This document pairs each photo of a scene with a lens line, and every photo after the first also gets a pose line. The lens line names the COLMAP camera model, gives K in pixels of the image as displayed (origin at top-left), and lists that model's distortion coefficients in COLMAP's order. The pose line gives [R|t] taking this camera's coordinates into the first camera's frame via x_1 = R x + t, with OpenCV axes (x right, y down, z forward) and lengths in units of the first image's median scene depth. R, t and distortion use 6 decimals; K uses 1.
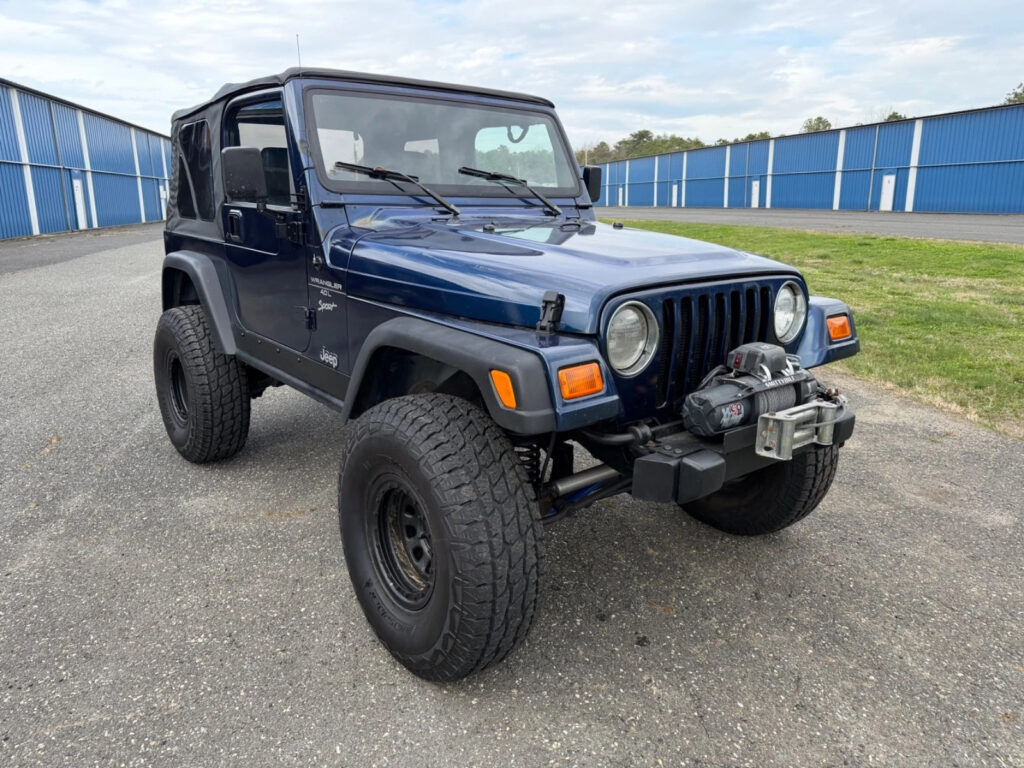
lens RADIAL K [[730.8, 0, 512.6], [0, 730.8, 385.7], [0, 0, 1]] dist [0.009293, -0.008636]
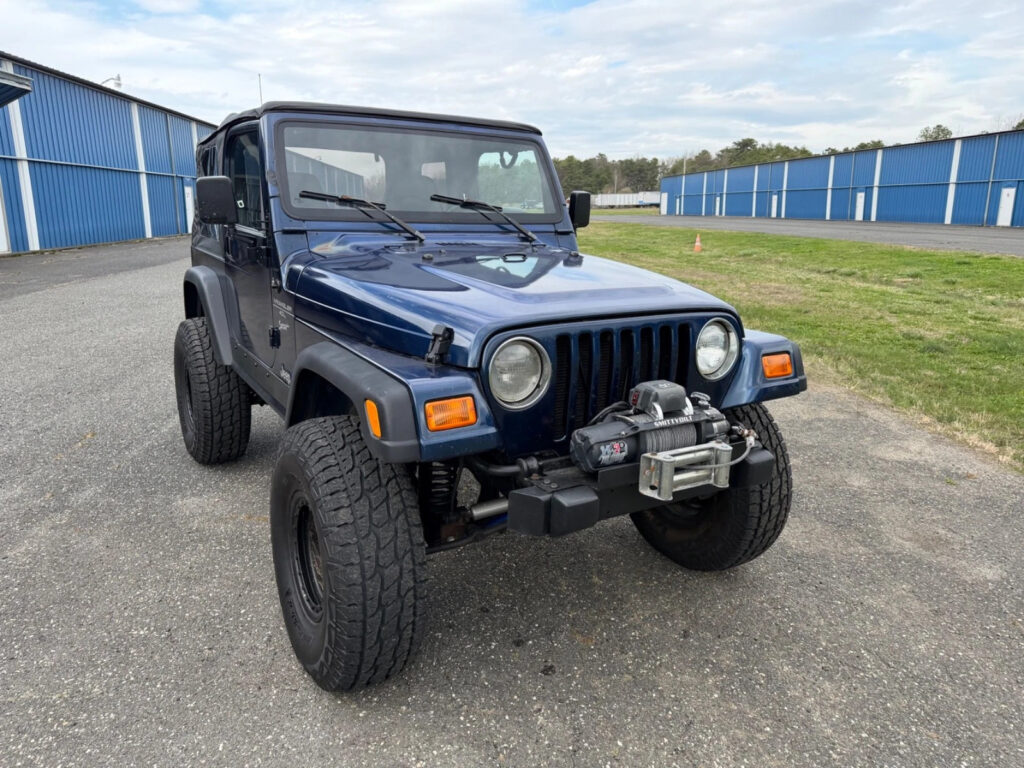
lens RADIAL K [[734.1, 0, 511.3], [0, 734.1, 381.4], [0, 0, 1]] dist [0.005178, -0.005223]
pose [[0.991327, 0.040752, -0.124939, 0.219445], [-0.042800, 0.998989, -0.013746, -0.029728], [0.124253, 0.018974, 0.992069, -0.017027]]
